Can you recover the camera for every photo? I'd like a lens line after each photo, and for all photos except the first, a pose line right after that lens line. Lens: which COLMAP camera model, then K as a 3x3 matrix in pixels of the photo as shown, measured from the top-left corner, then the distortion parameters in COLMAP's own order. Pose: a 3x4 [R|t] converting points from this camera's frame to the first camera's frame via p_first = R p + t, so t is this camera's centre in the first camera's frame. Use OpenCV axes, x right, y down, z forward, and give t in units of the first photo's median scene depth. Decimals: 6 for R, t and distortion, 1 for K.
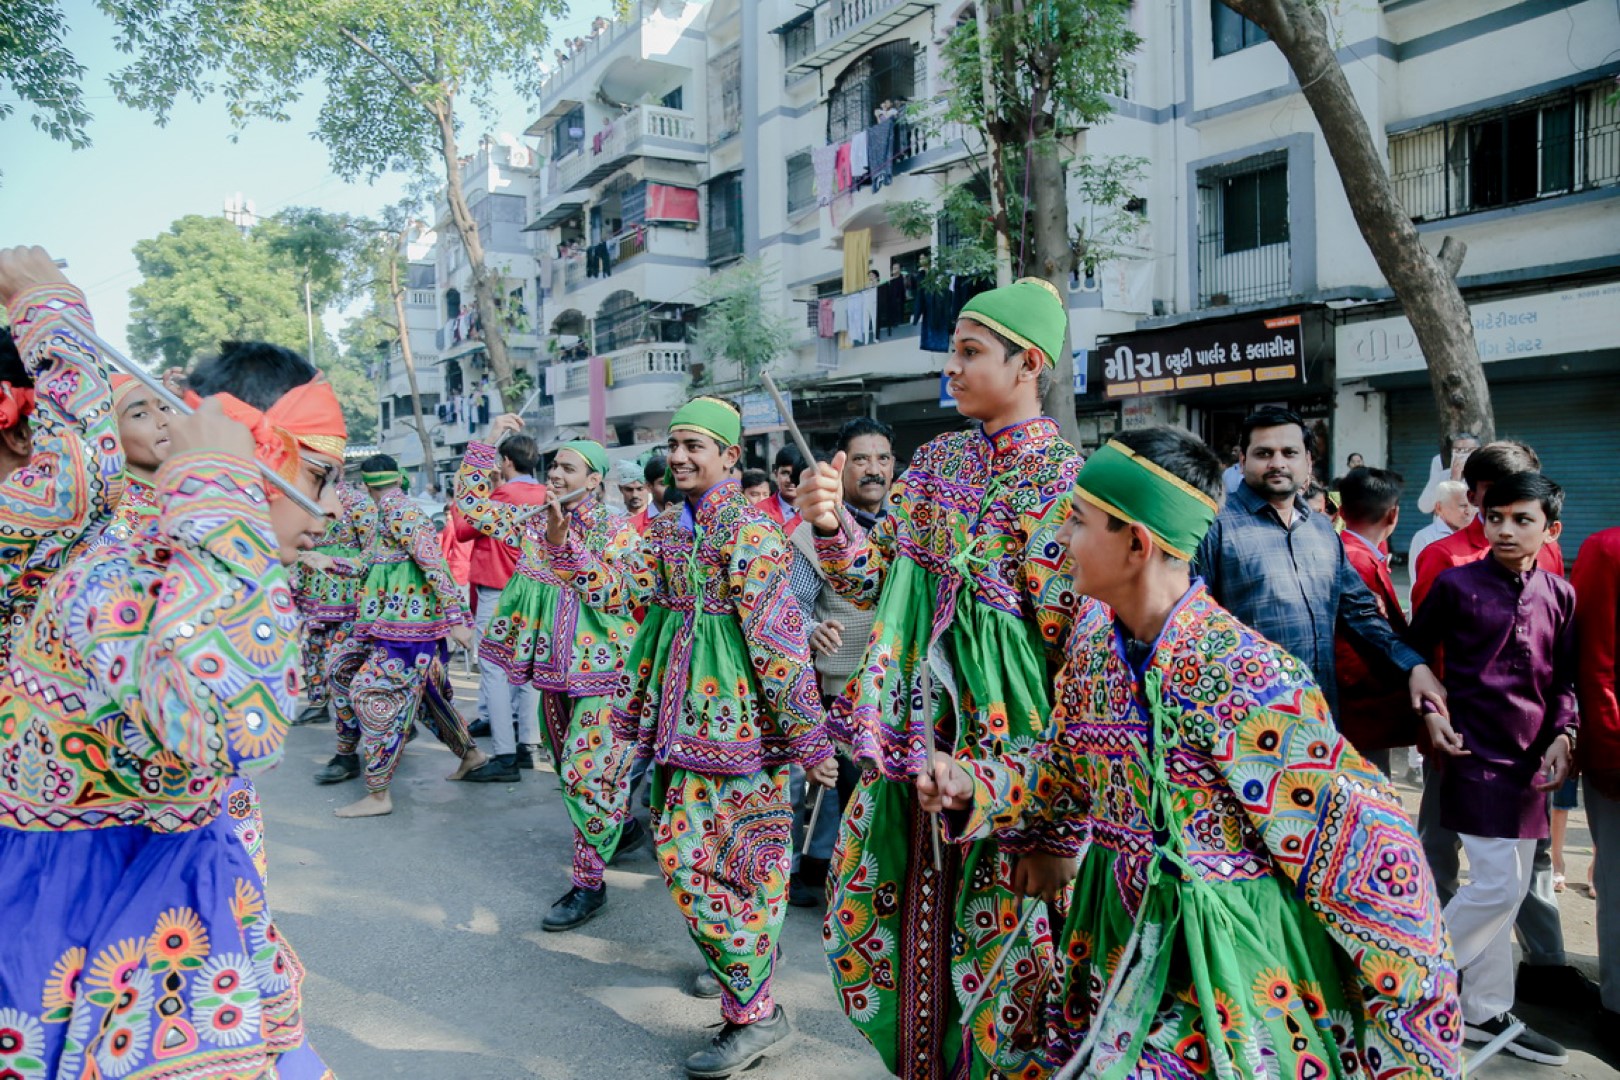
lens RADIAL K [[1102.9, 0, 802.4], [0, 1102.9, 555.0], [0, 0, 1]] dist [-0.122191, 0.067062]
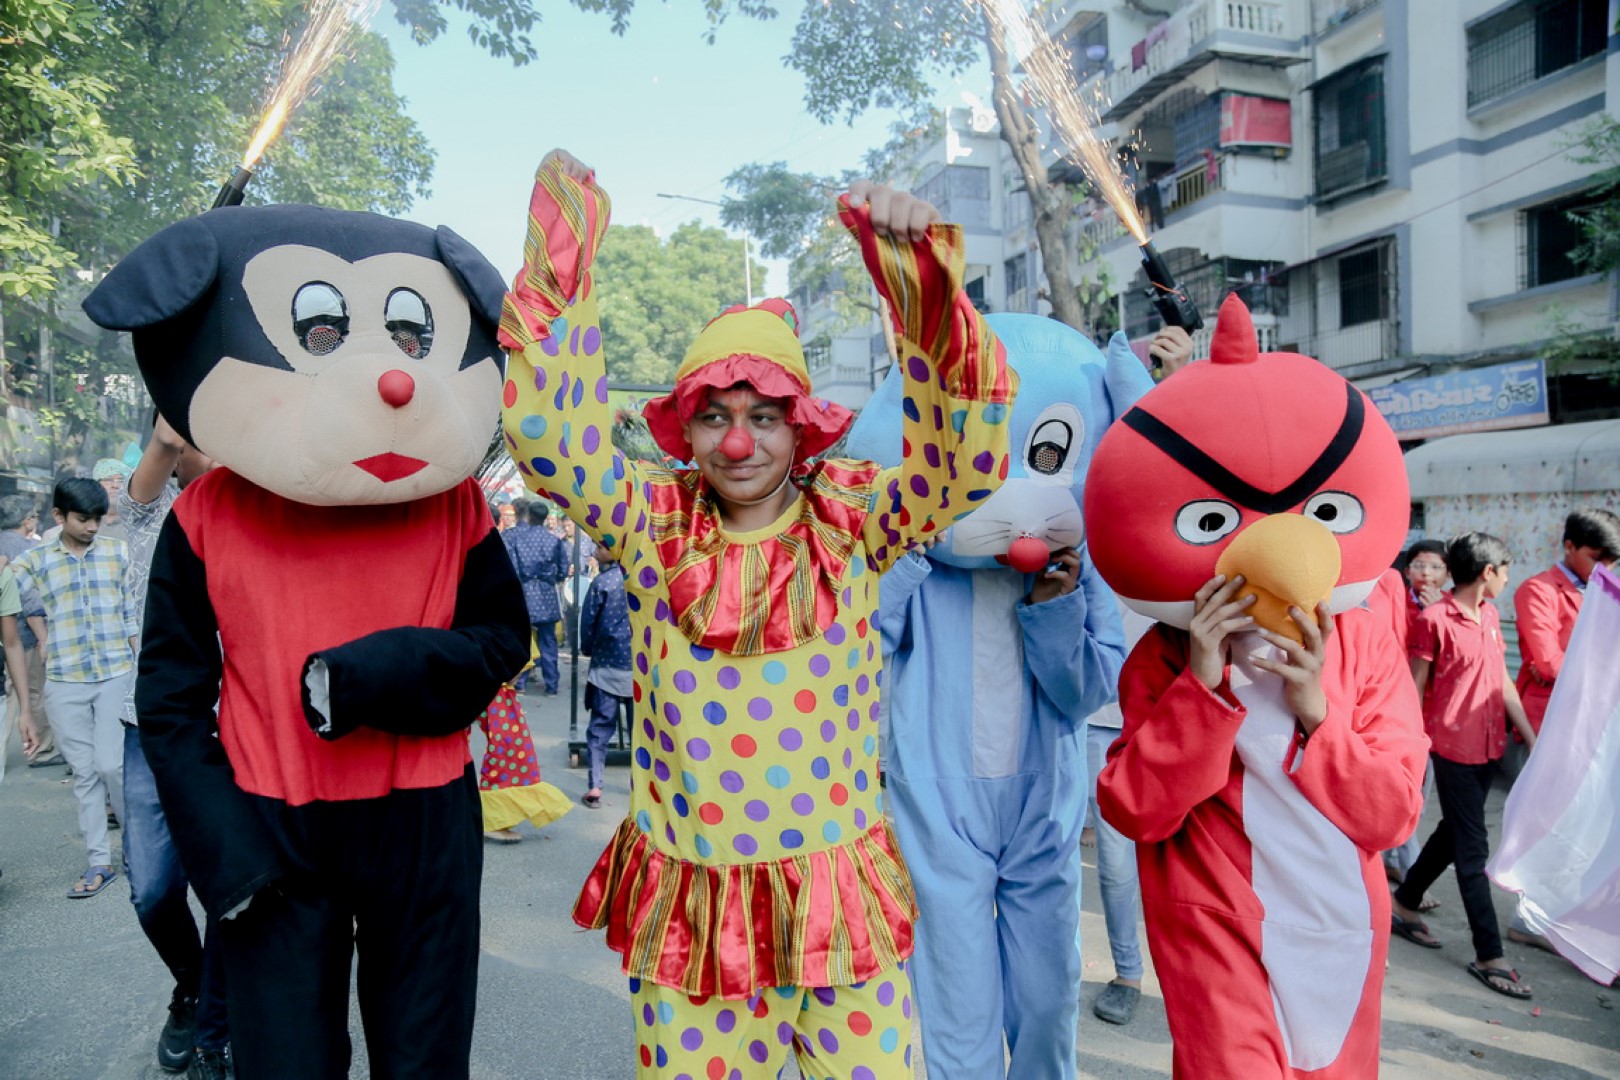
lens RADIAL K [[1102.9, 0, 802.4], [0, 1102.9, 555.0], [0, 0, 1]] dist [-0.122191, 0.067062]
pose [[0.948185, 0.013188, -0.317446, -0.182841], [-0.021769, 0.999487, -0.023497, -0.013221], [0.316973, 0.029190, 0.947985, 0.250705]]
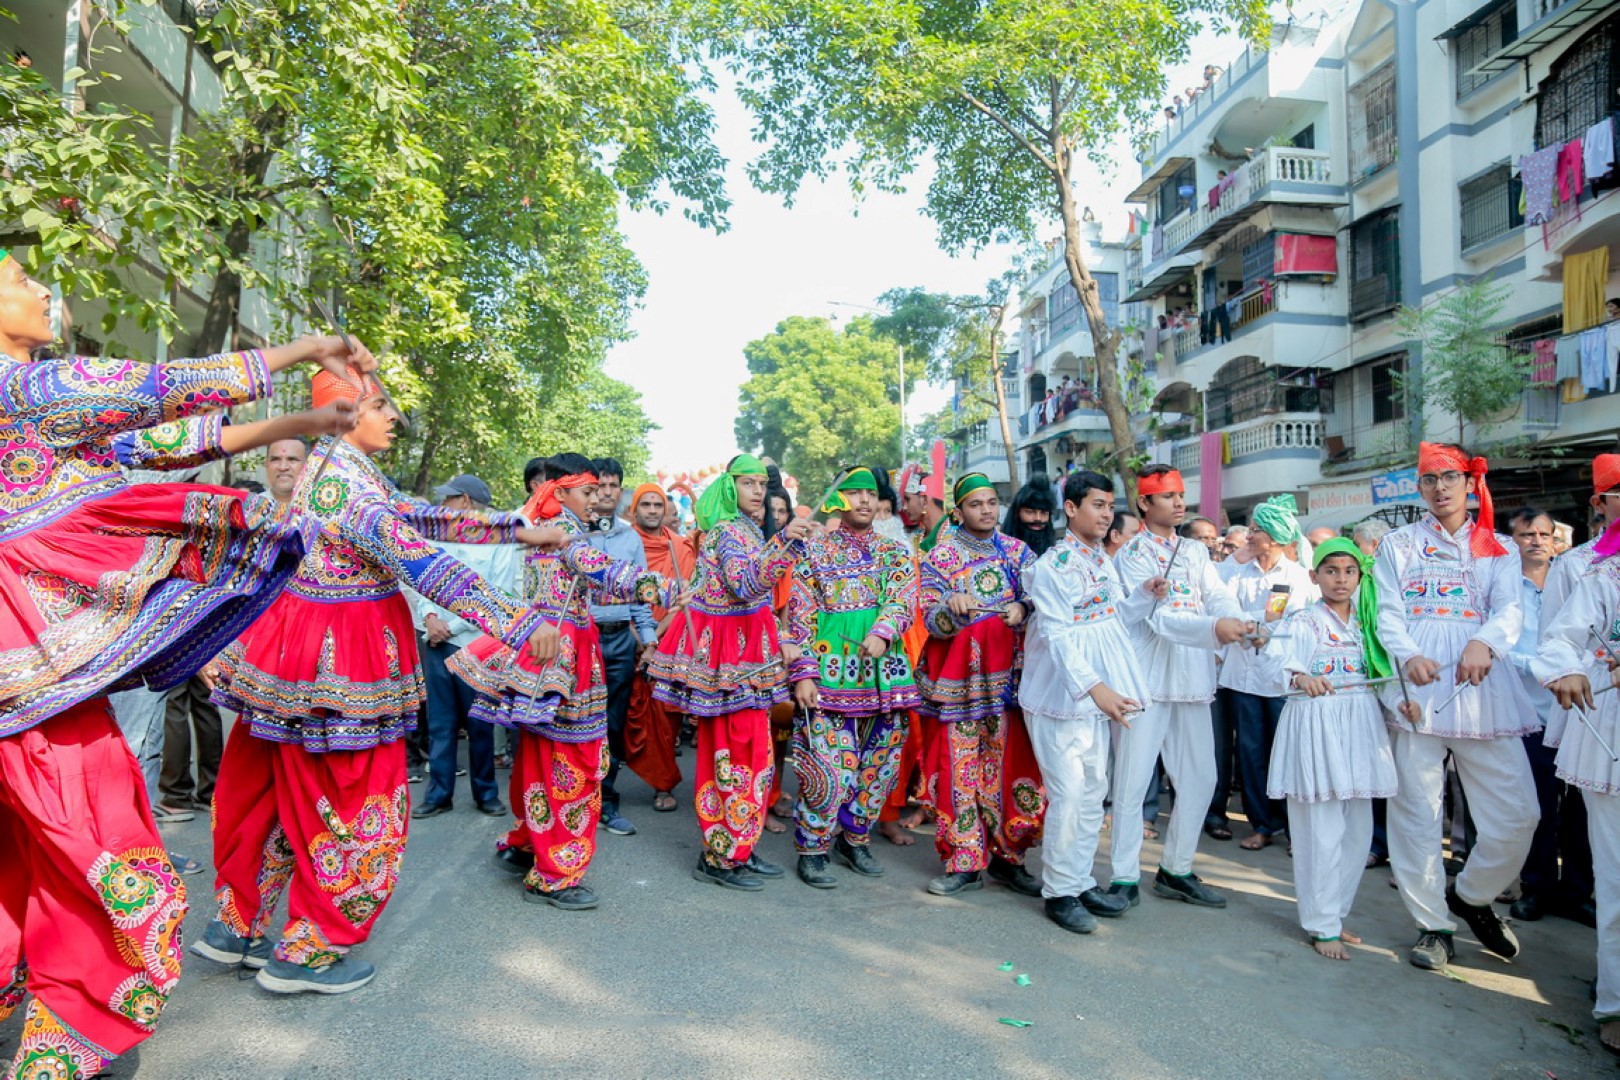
lens RADIAL K [[1110.3, 0, 810.0], [0, 1110.3, 540.0], [0, 0, 1]] dist [-0.119186, 0.072701]
pose [[0.885798, 0.011246, -0.463934, -0.069275], [-0.059376, 0.994236, -0.089266, 0.006974], [0.460257, 0.106618, 0.881361, 0.076917]]
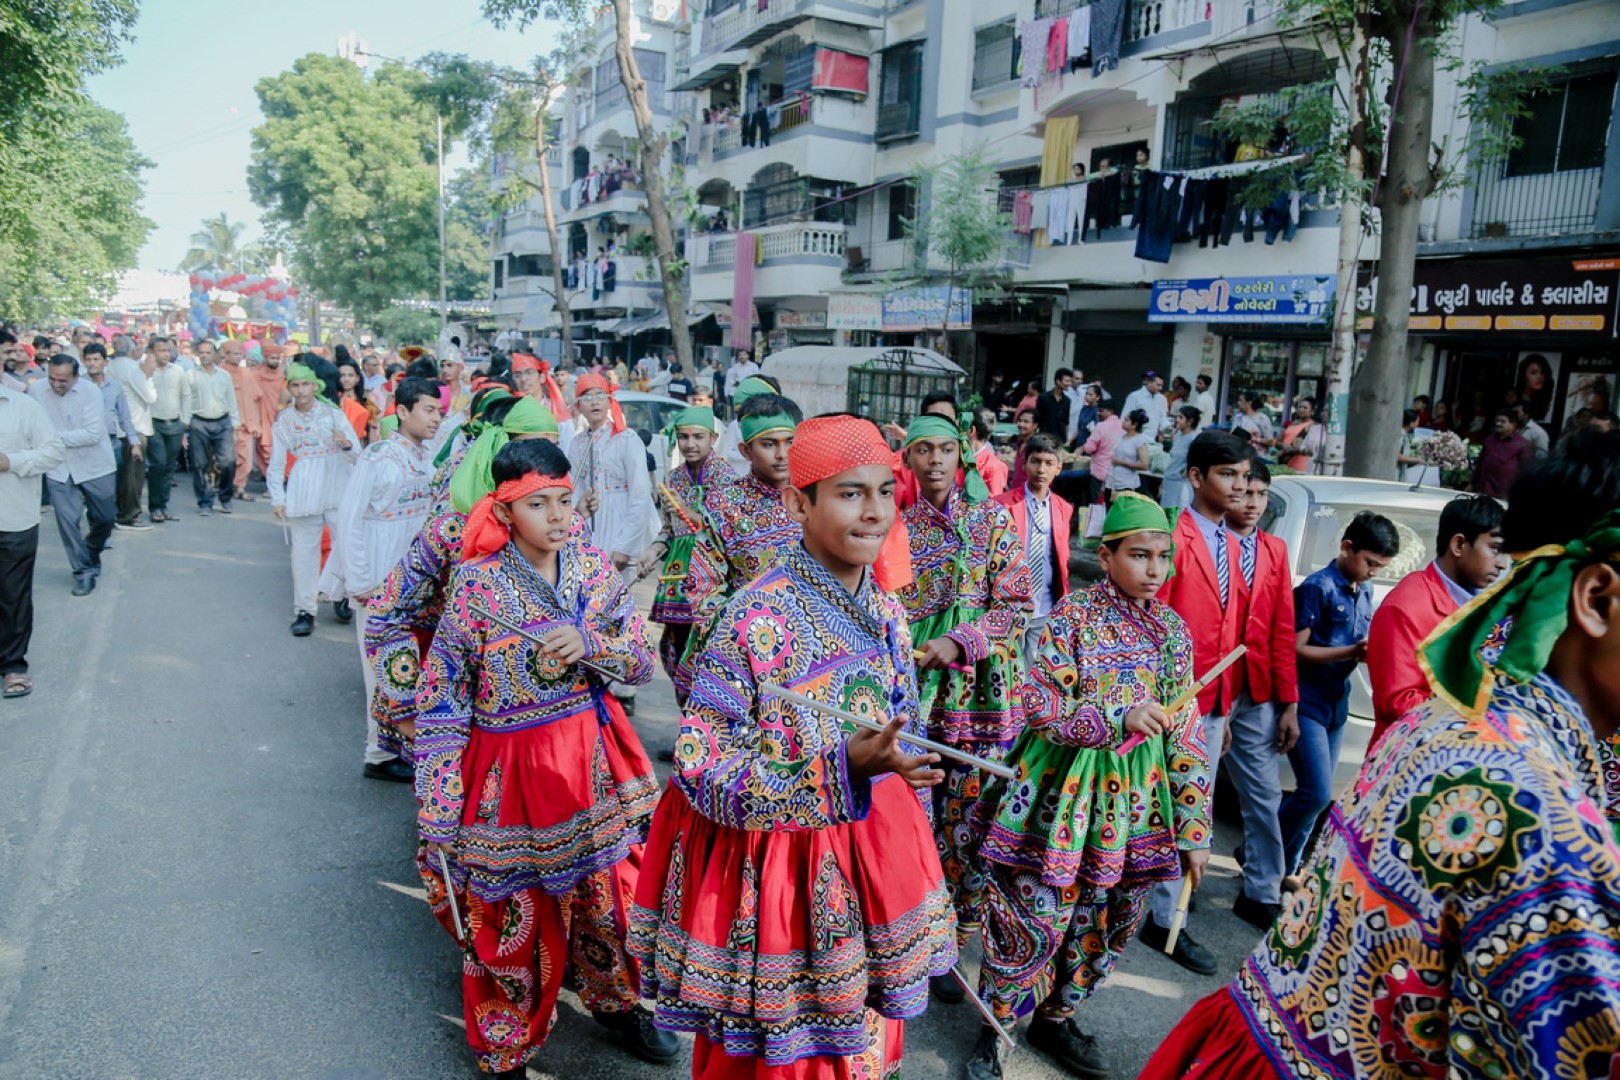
lens RADIAL K [[1102.9, 0, 802.4], [0, 1102.9, 555.0], [0, 0, 1]] dist [-0.122191, 0.067062]
pose [[0.994829, 0.080475, -0.061965, -0.064486], [-0.073155, 0.990957, 0.112487, -0.015415], [0.070457, -0.107372, 0.991719, 0.040423]]
